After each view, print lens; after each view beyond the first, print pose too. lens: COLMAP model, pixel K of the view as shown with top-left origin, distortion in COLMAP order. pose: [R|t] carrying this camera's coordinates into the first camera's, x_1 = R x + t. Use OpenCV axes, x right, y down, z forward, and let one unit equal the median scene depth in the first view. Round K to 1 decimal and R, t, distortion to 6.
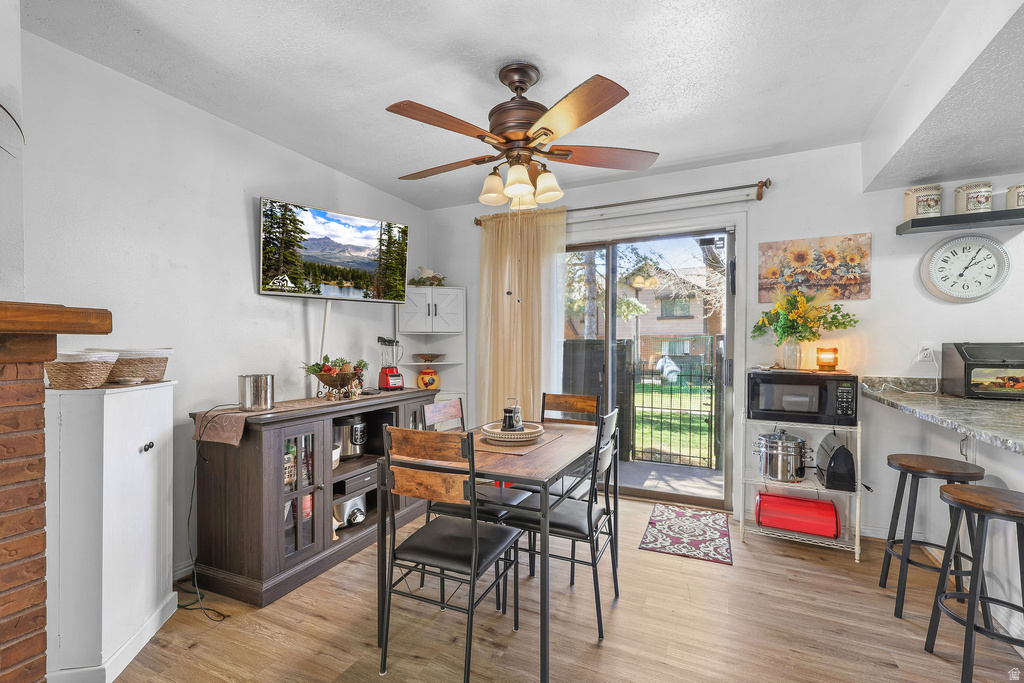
lens RADIAL K [[456.8, 0, 512.5], [0, 456.8, 354.0], [0, 0, 1]] dist [-0.001511, -0.000092]
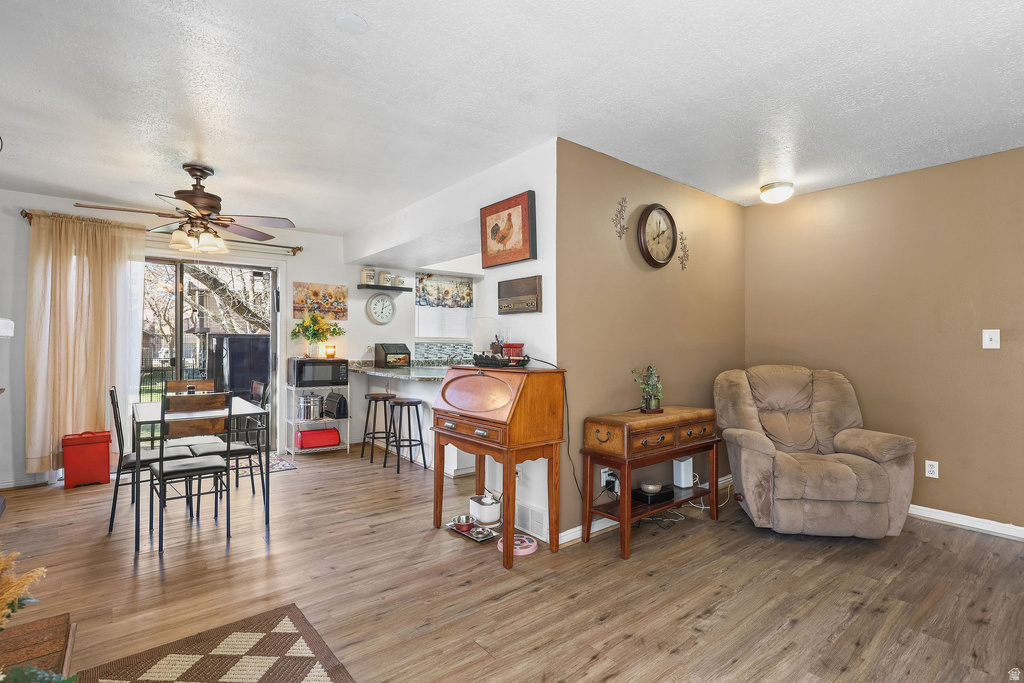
lens RADIAL K [[476.9, 0, 493.1], [0, 476.9, 349.4], [0, 0, 1]] dist [0.001853, 0.000516]
pose [[0.453810, -0.008663, 0.891056, -0.727537], [0.006935, 0.999957, 0.006190, -0.005467], [-0.891071, 0.003370, 0.453851, -0.458843]]
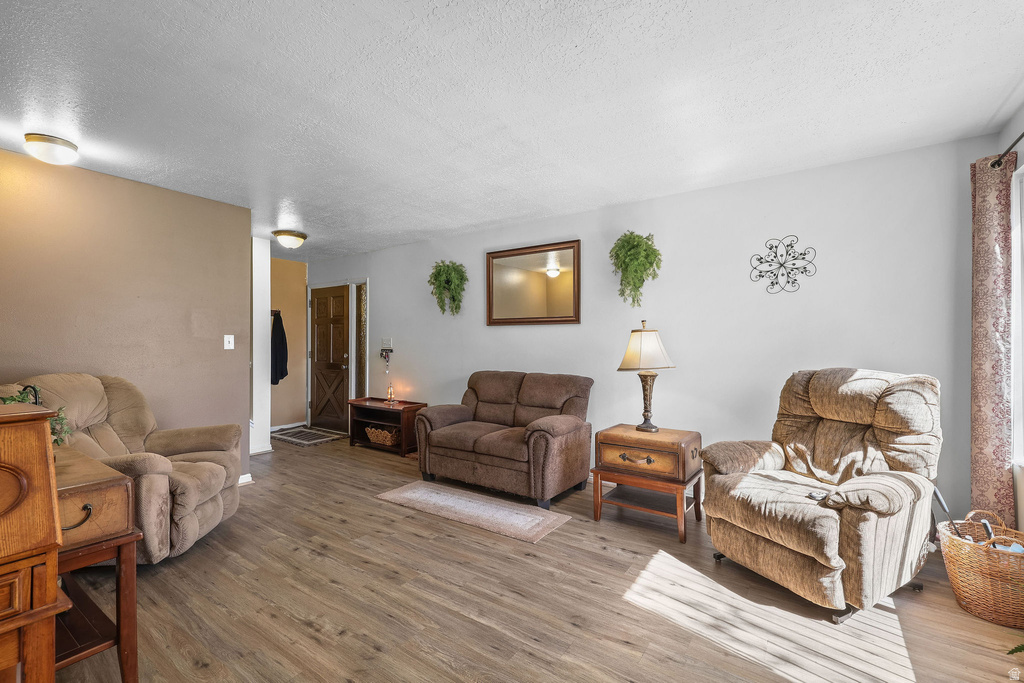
lens RADIAL K [[437.8, 0, 515.7], [0, 437.8, 345.4], [0, 0, 1]] dist [-0.000755, 0.000328]
pose [[-0.986897, 0.000733, 0.161352, -0.316973], [0.002733, 0.999922, 0.012175, -0.018725], [-0.161331, 0.012456, -0.986822, 0.200869]]
